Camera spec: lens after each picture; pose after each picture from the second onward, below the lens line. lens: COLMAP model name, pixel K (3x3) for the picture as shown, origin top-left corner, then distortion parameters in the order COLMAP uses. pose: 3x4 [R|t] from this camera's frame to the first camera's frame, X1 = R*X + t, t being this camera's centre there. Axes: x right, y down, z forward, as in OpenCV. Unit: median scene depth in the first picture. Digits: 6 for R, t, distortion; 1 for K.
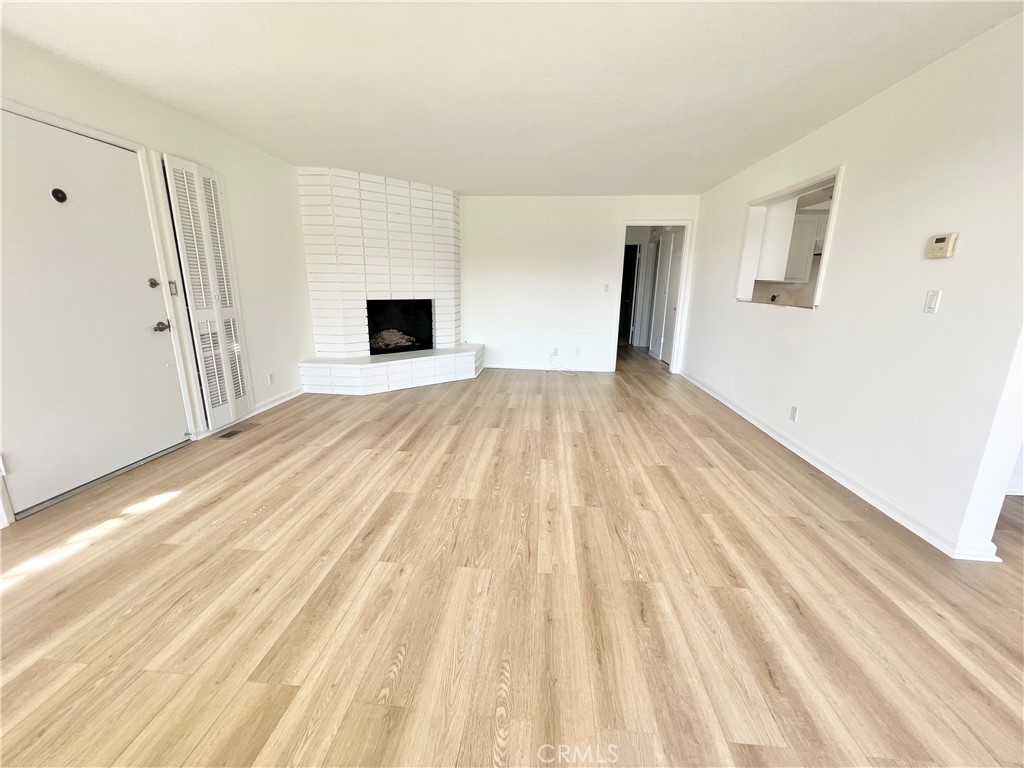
lens RADIAL K [[410.1, 0, 512.0], [0, 410.1, 384.0], [0, 0, 1]] dist [-0.002571, -0.000124]
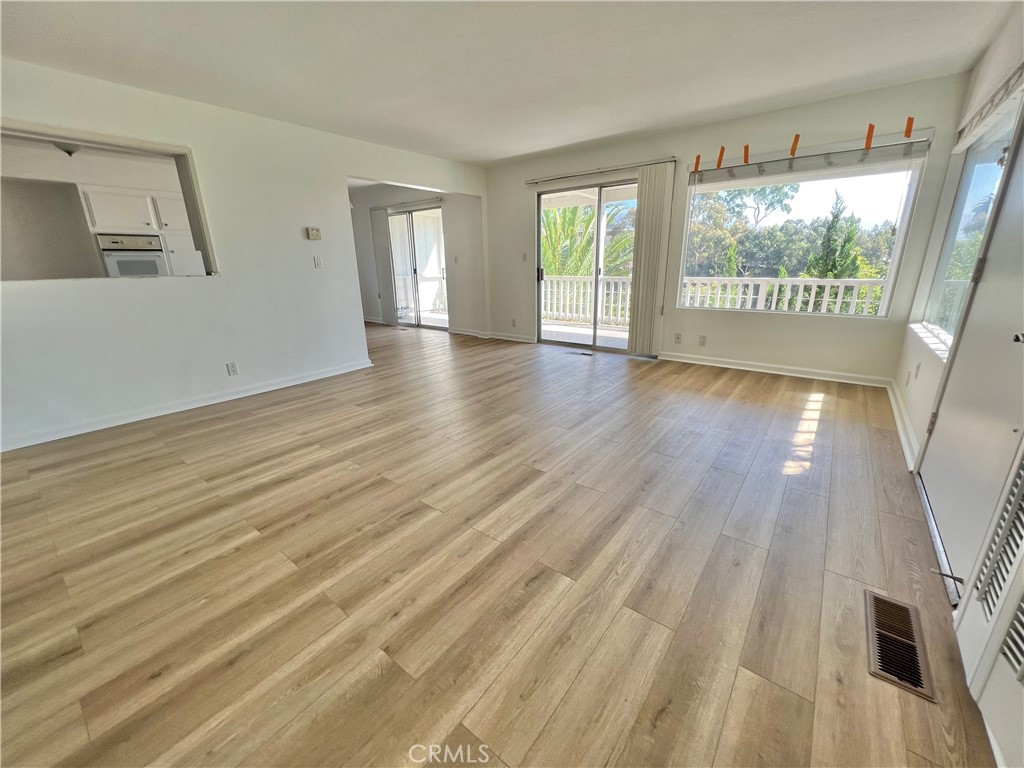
lens RADIAL K [[409.6, 0, 507.7], [0, 409.6, 383.1], [0, 0, 1]] dist [-0.000999, 0.000115]
pose [[-0.832189, -0.157251, 0.531727, -0.527244], [0.137679, 0.870314, 0.472861, -0.304661], [-0.537128, 0.466717, -0.702616, 1.316382]]
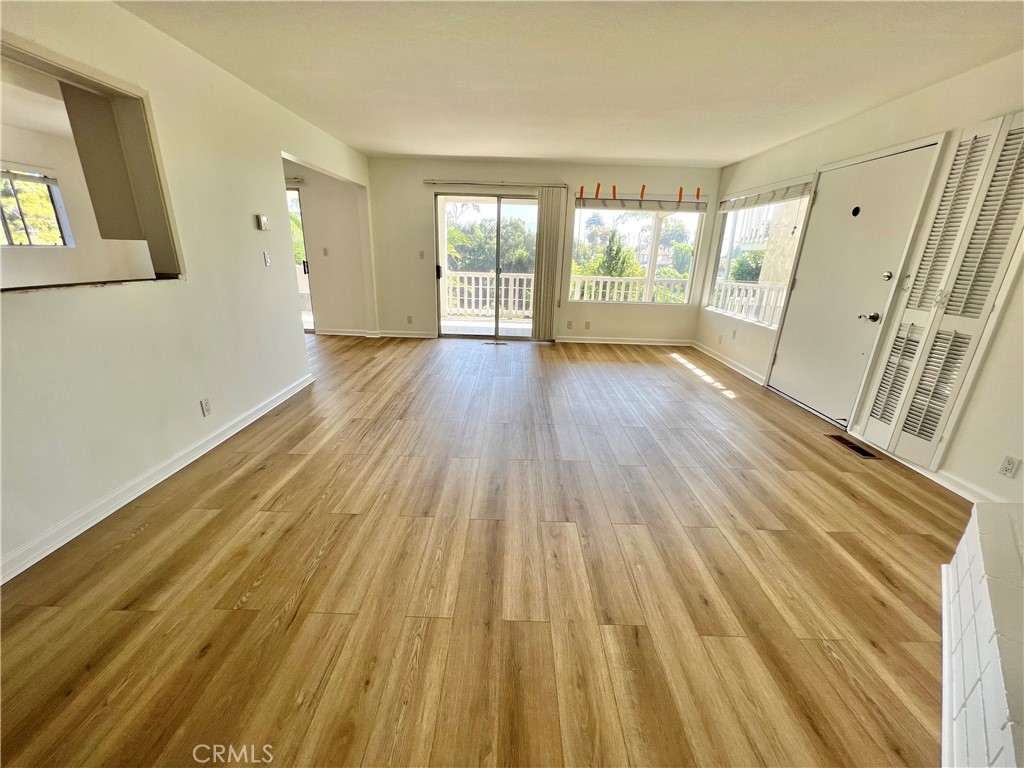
lens RADIAL K [[410.1, 0, 512.0], [0, 410.1, 384.0], [0, 0, 1]] dist [-0.002571, -0.000124]
pose [[-0.996468, -0.019155, -0.081755, 0.131368], [-0.059478, 0.848285, 0.526190, -0.410302], [0.059272, 0.529194, -0.846428, 1.600636]]
